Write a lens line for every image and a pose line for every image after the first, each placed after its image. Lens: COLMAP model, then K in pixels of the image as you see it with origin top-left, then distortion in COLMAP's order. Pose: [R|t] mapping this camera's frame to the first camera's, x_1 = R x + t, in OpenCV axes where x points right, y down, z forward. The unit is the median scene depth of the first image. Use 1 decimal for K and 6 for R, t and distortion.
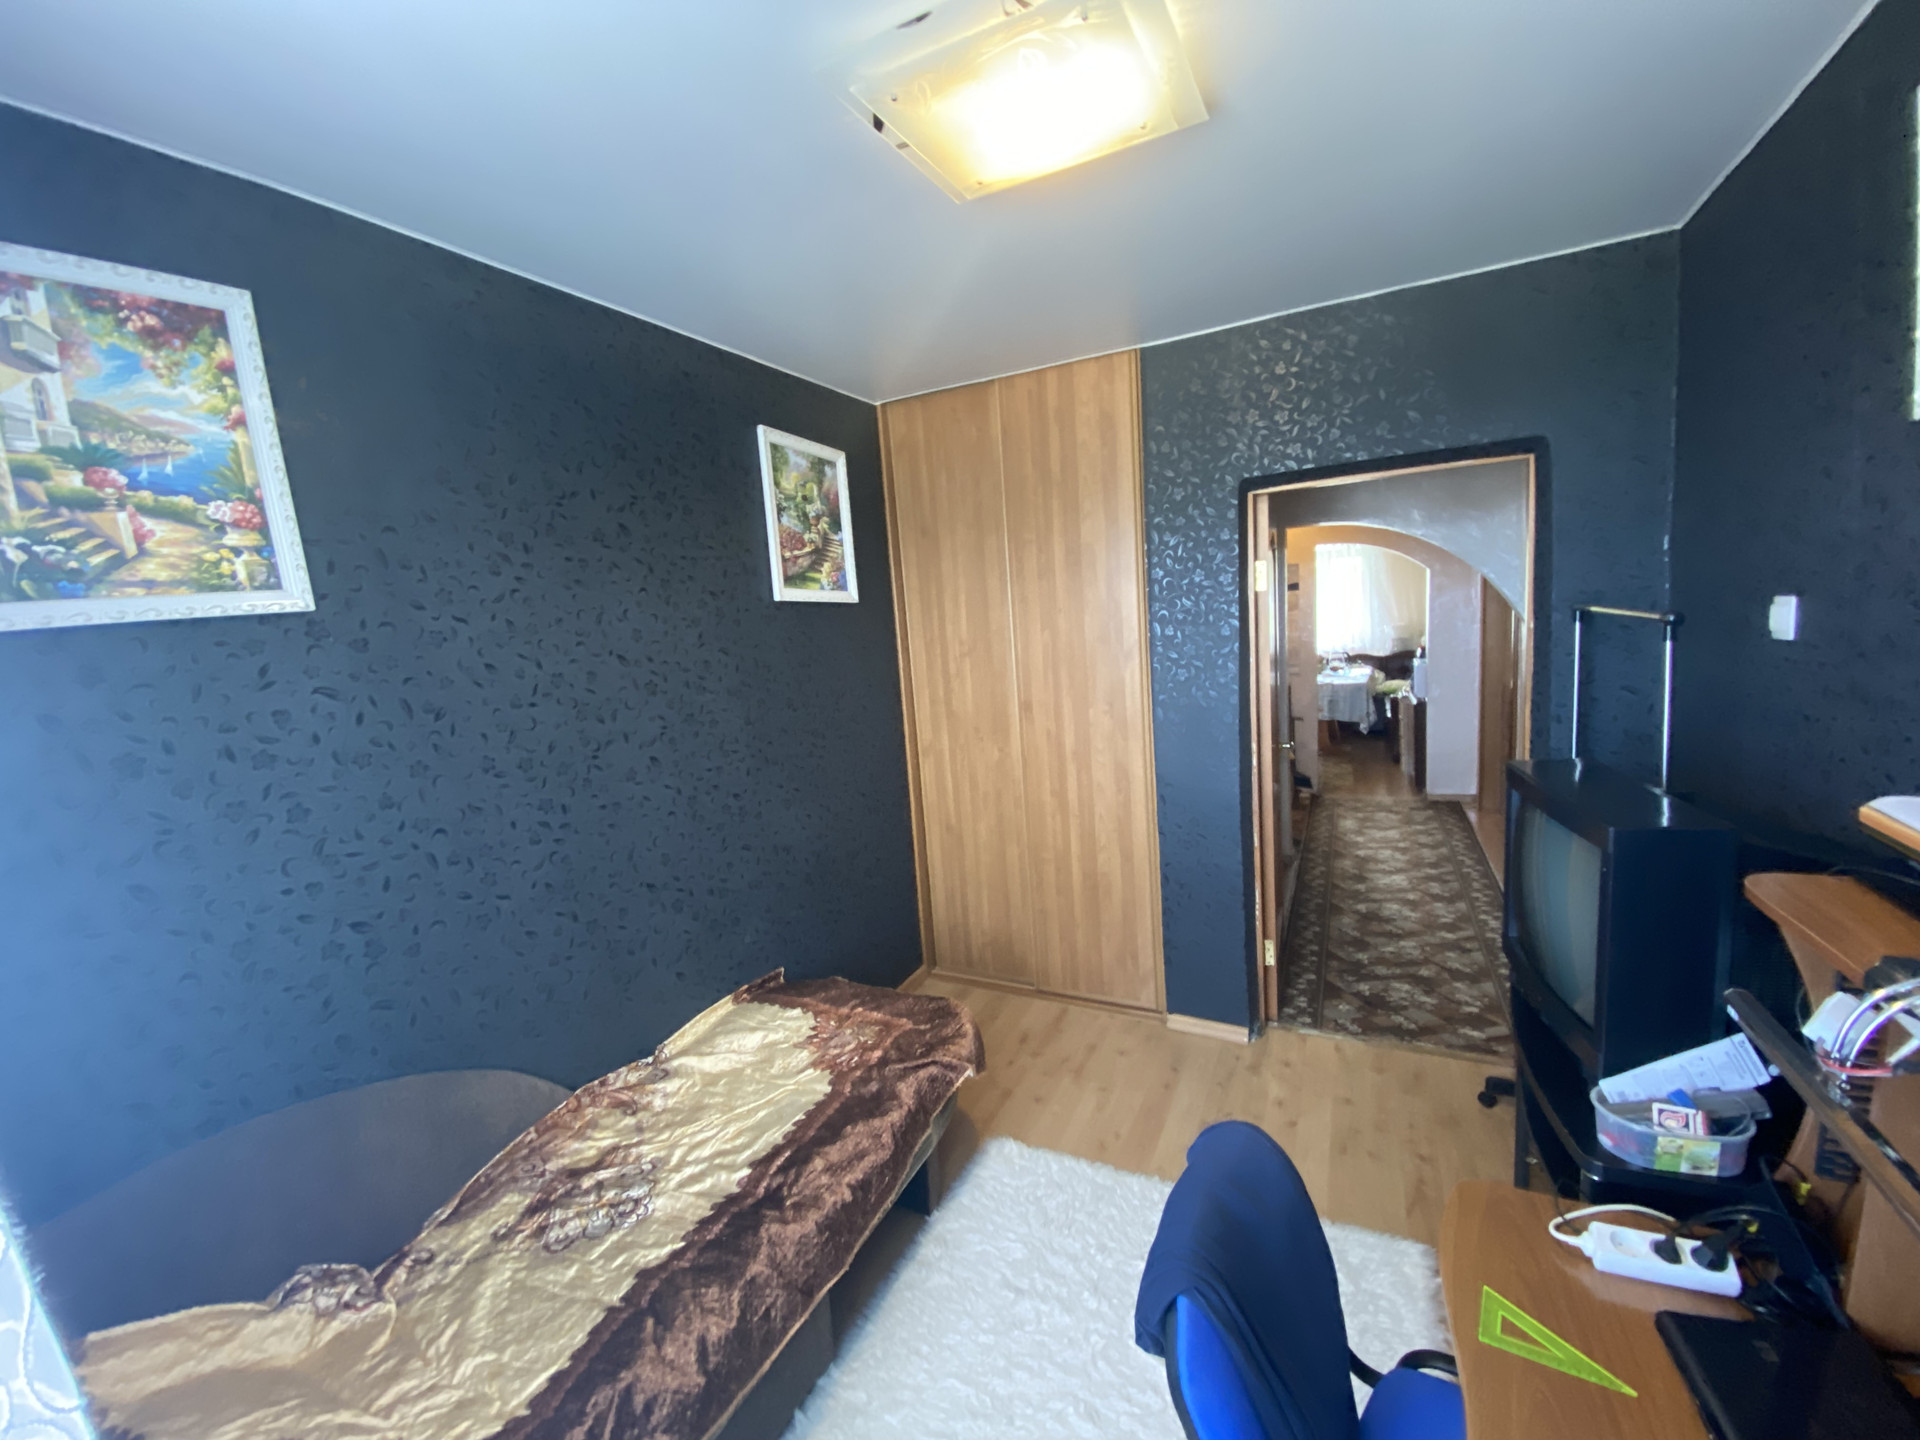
lens RADIAL K [[786.3, 0, 965.2], [0, 786.3, 715.3], [0, 0, 1]] dist [0.004702, -0.010136]
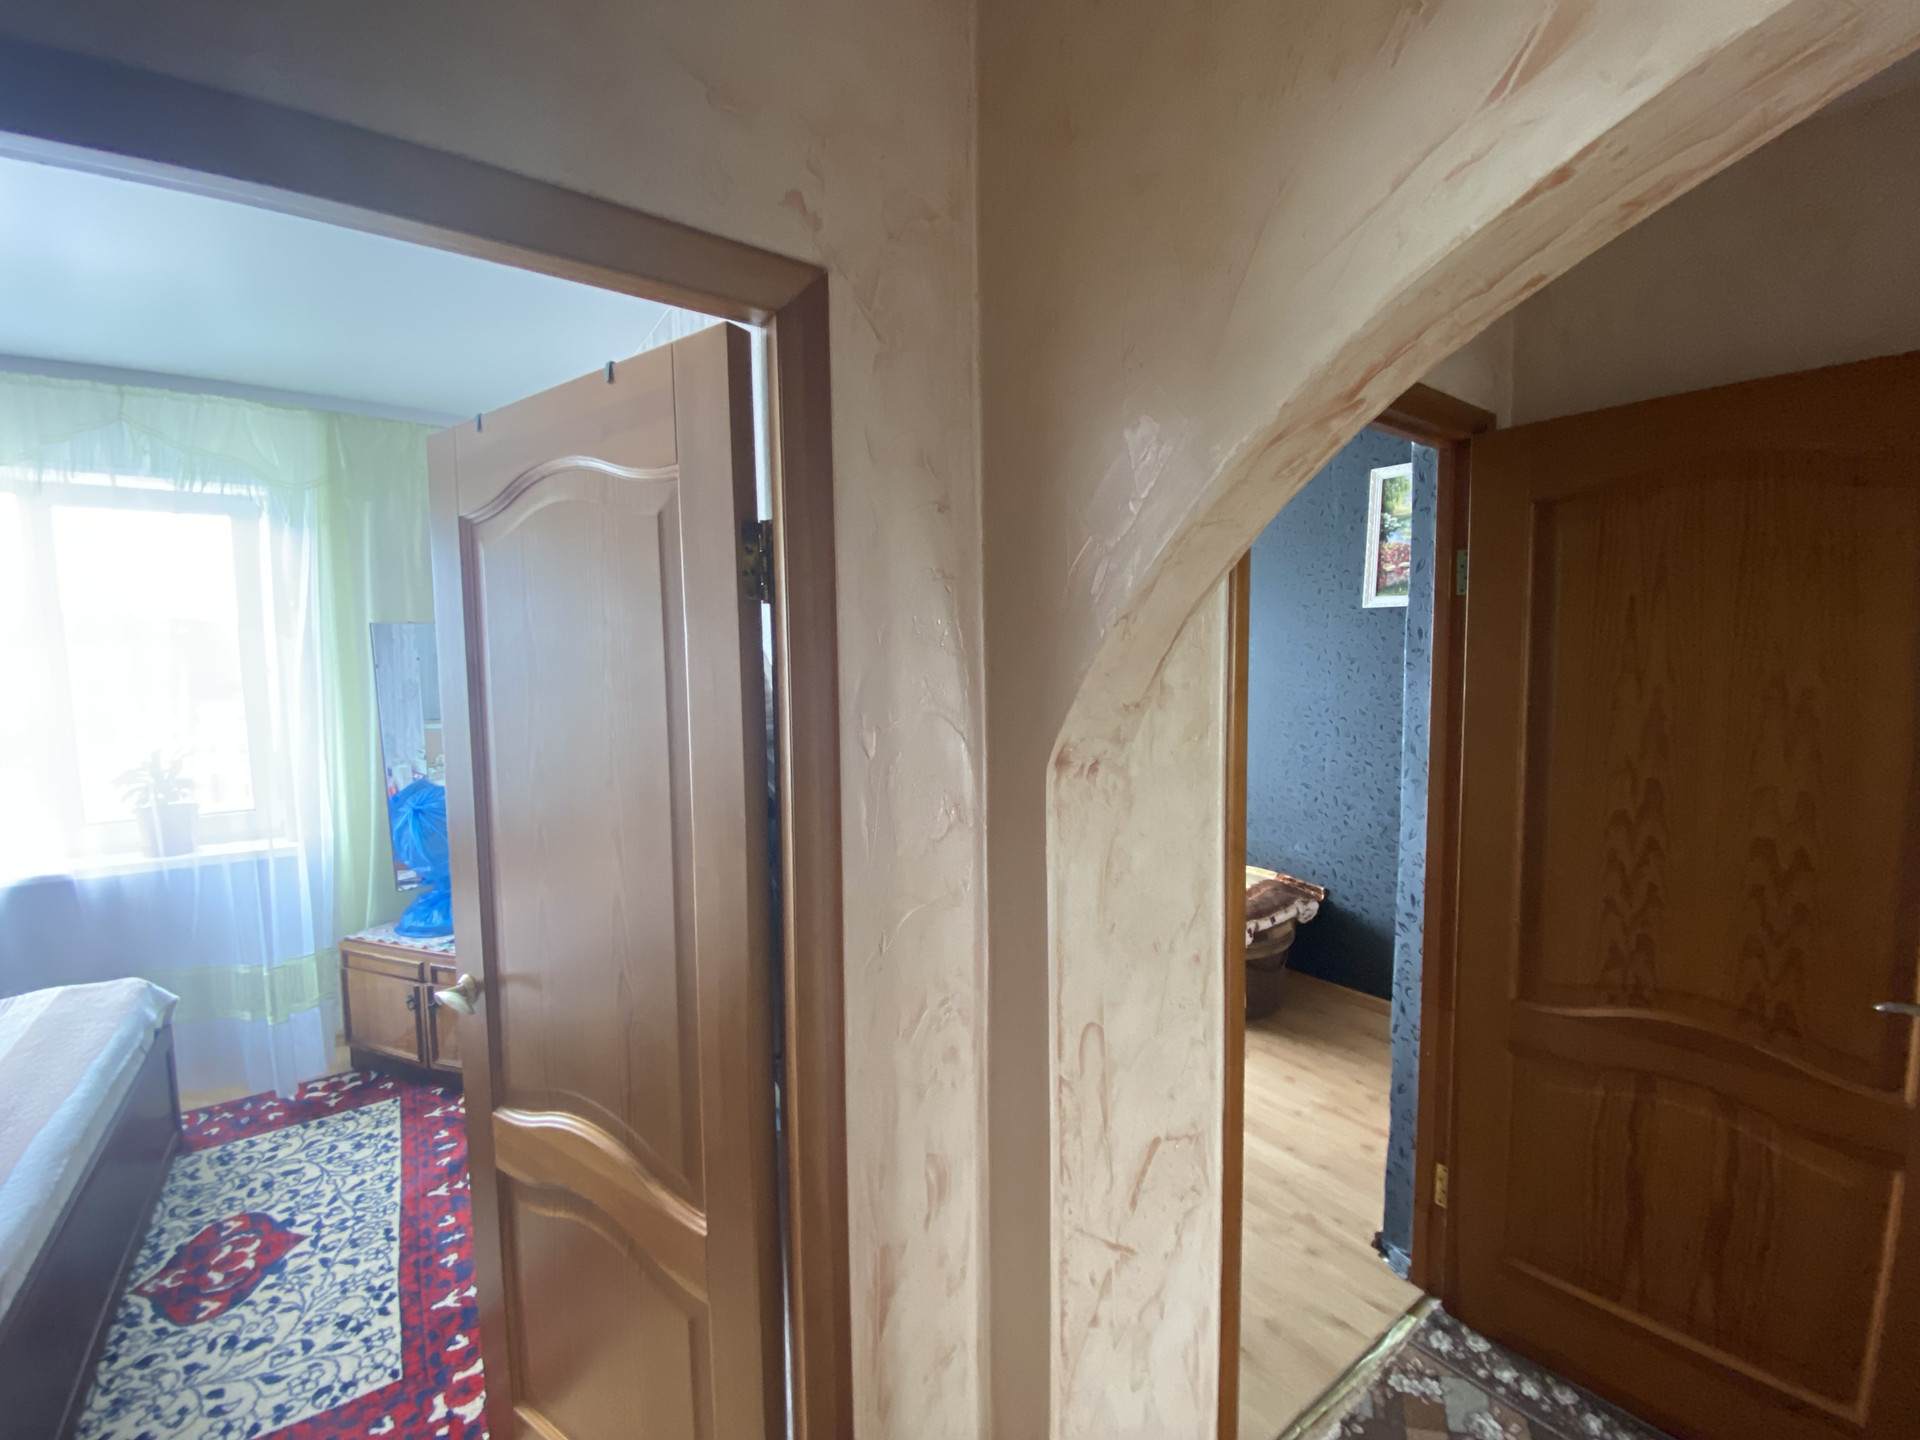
lens RADIAL K [[786.3, 0, 953.8], [0, 786.3, 727.0], [0, 0, 1]] dist [0.004702, -0.010136]
pose [[-0.463850, 0.141216, -0.874587, 1.226627], [-0.065941, 0.978972, 0.193043, -0.164153], [0.883456, 0.147214, -0.444784, 1.039587]]
